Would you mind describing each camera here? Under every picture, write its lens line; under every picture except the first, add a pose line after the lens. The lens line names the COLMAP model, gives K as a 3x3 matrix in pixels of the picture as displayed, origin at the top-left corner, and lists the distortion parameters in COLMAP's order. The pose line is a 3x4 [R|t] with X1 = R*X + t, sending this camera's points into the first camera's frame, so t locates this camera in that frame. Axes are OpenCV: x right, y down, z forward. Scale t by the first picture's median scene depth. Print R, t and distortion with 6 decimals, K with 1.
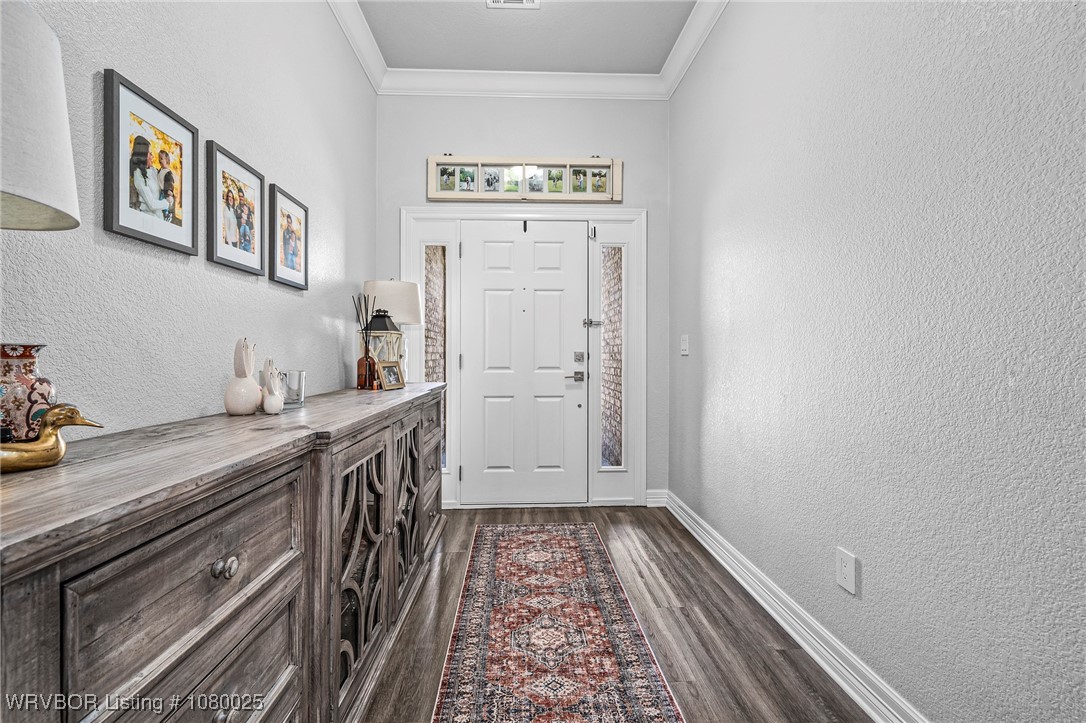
lens RADIAL K [[470.3, 0, 540.2], [0, 470.3, 355.7], [0, 0, 1]] dist [-0.000263, -0.000535]
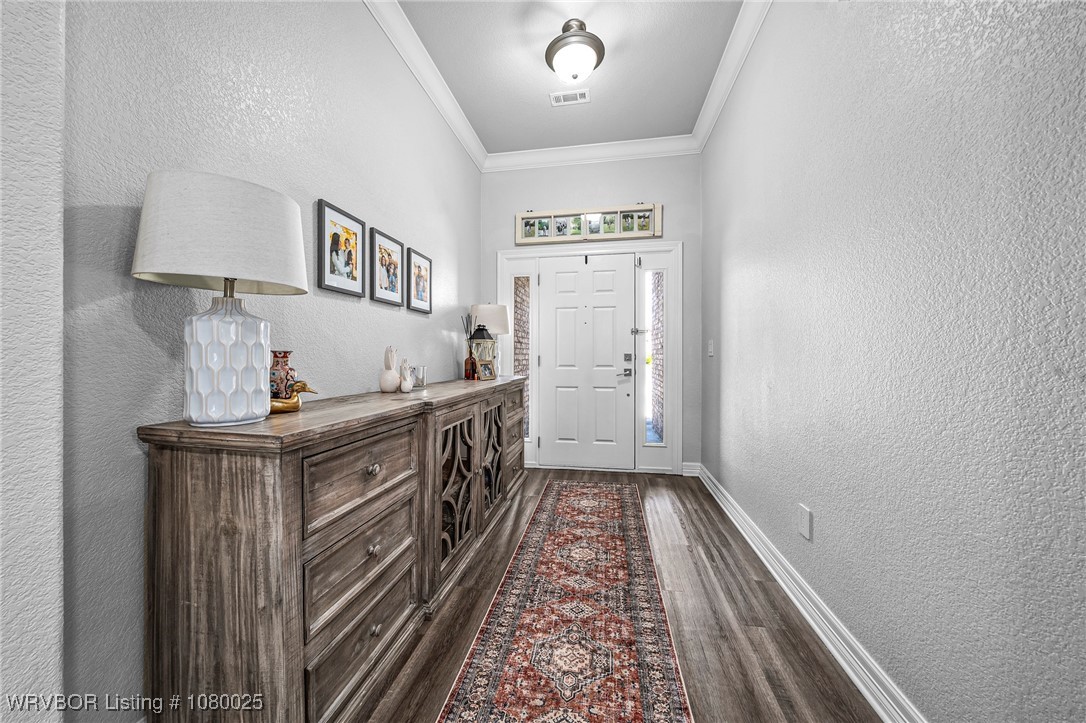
lens RADIAL K [[374.7, 0, 539.8], [0, 374.7, 357.4], [0, 0, 1]] dist [-0.004342, -0.000449]
pose [[0.977517, -0.000040, -0.210856, 0.127801], [0.000415, 0.999998, 0.001735, 0.000272], [0.210856, -0.001783, 0.977516, -0.138337]]
